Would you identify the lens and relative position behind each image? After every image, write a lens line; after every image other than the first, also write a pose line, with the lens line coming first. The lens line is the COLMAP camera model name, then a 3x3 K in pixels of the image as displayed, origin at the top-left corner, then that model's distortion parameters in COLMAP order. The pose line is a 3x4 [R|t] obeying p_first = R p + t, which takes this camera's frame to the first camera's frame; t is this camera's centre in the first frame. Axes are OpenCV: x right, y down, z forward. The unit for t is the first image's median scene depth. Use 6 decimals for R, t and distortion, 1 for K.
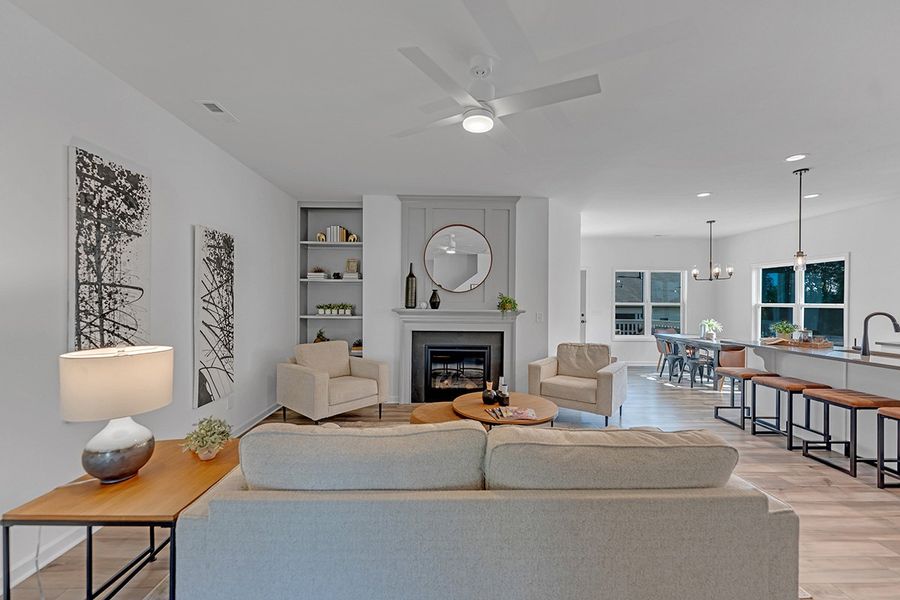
lens RADIAL K [[361.5, 0, 446.4], [0, 361.5, 302.4], [0, 0, 1]] dist [-0.001948, -0.000102]
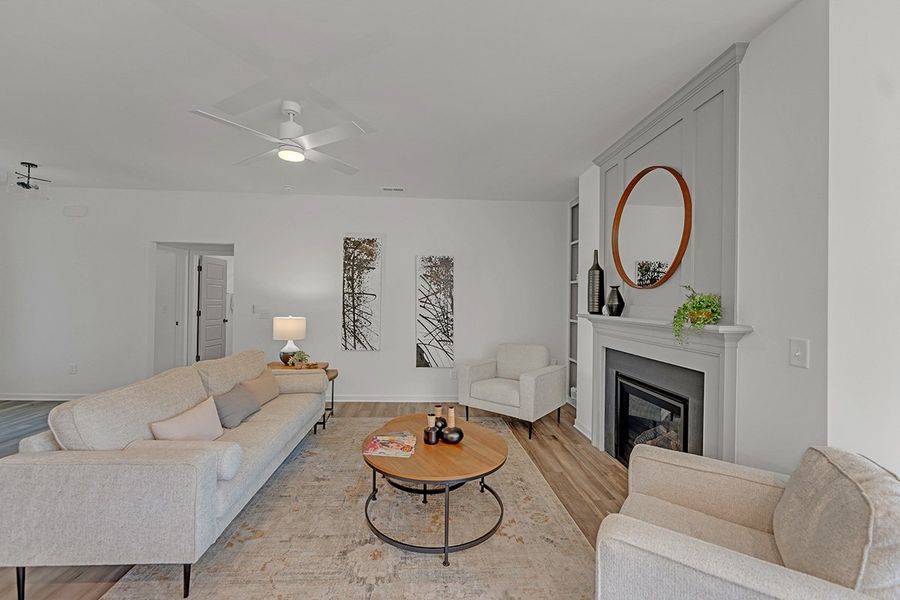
lens RADIAL K [[364.4, 0, 438.4], [0, 364.4, 300.4], [0, 0, 1]] dist [0.004176, -0.000133]
pose [[0.017715, -0.009834, -0.999795, 0.607031], [-0.019486, 0.999758, -0.010179, 0.003275], [0.999653, 0.019663, 0.017519, 0.673331]]
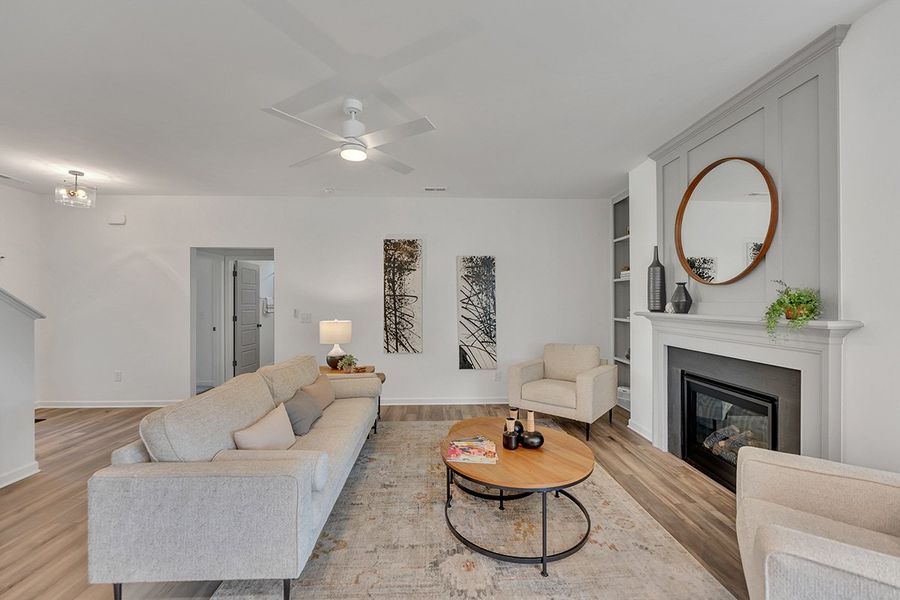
lens RADIAL K [[361.5, 0, 446.4], [0, 361.5, 302.4], [0, 0, 1]] dist [-0.001948, -0.000102]
pose [[0.008771, -0.008607, -0.999924, 0.585411], [-0.001514, 0.999962, -0.008621, 0.005169], [0.999960, 0.001590, 0.008757, 0.586614]]
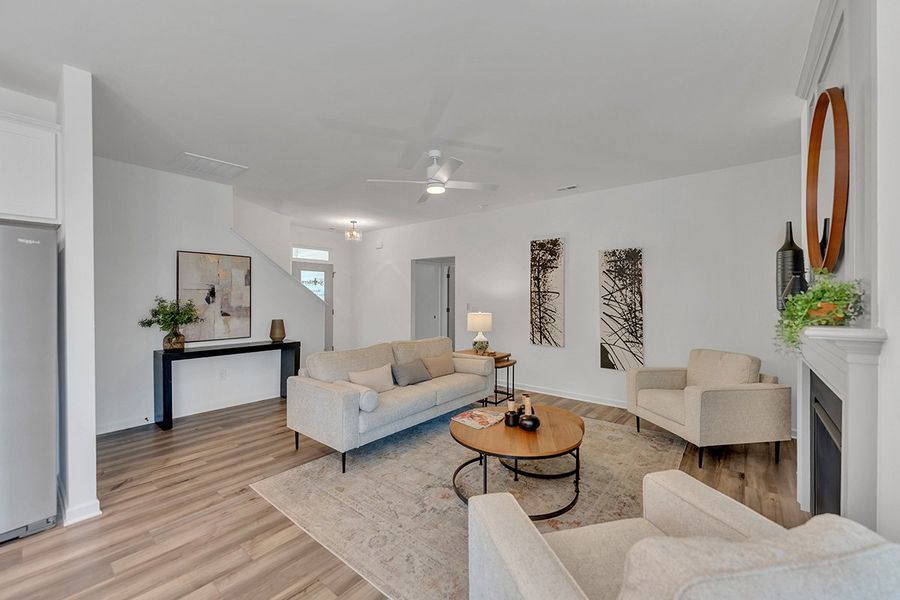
lens RADIAL K [[362.5, 0, 447.0], [0, 362.5, 298.3], [0, 0, 1]] dist [-0.003136, 0.000076]
pose [[-0.653931, -0.009820, -0.756491, 0.588417], [-0.011513, 0.999929, -0.003028, 0.003450], [0.756467, 0.006729, -0.653997, 0.960092]]
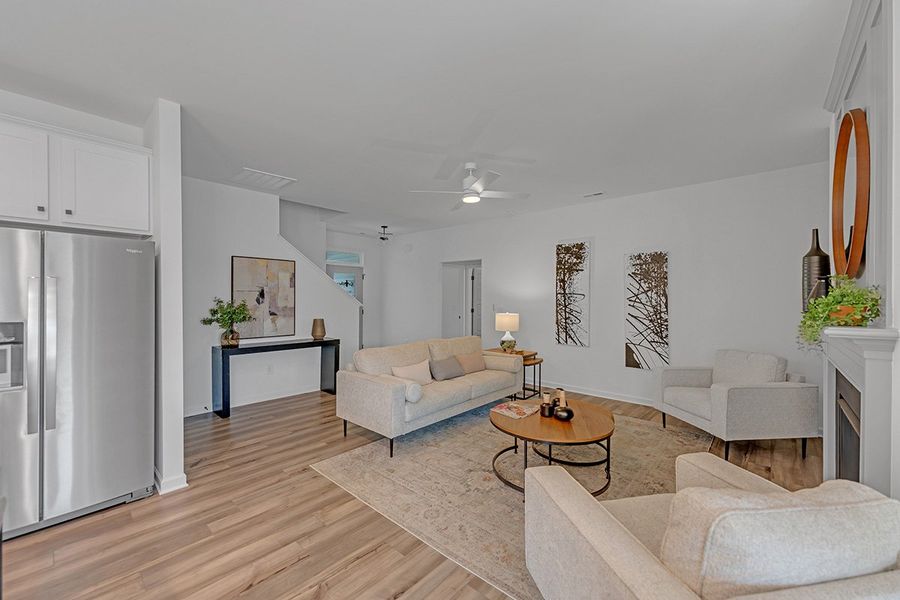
lens RADIAL K [[357.8, 0, 444.7], [0, 357.8, 299.8], [0, 0, 1]] dist [0.002809, -0.000138]
pose [[-0.692884, -0.009673, -0.720984, 0.653867], [-0.013917, 0.999903, -0.000041, 0.002320], [0.720915, 0.010006, -0.692951, 0.963979]]
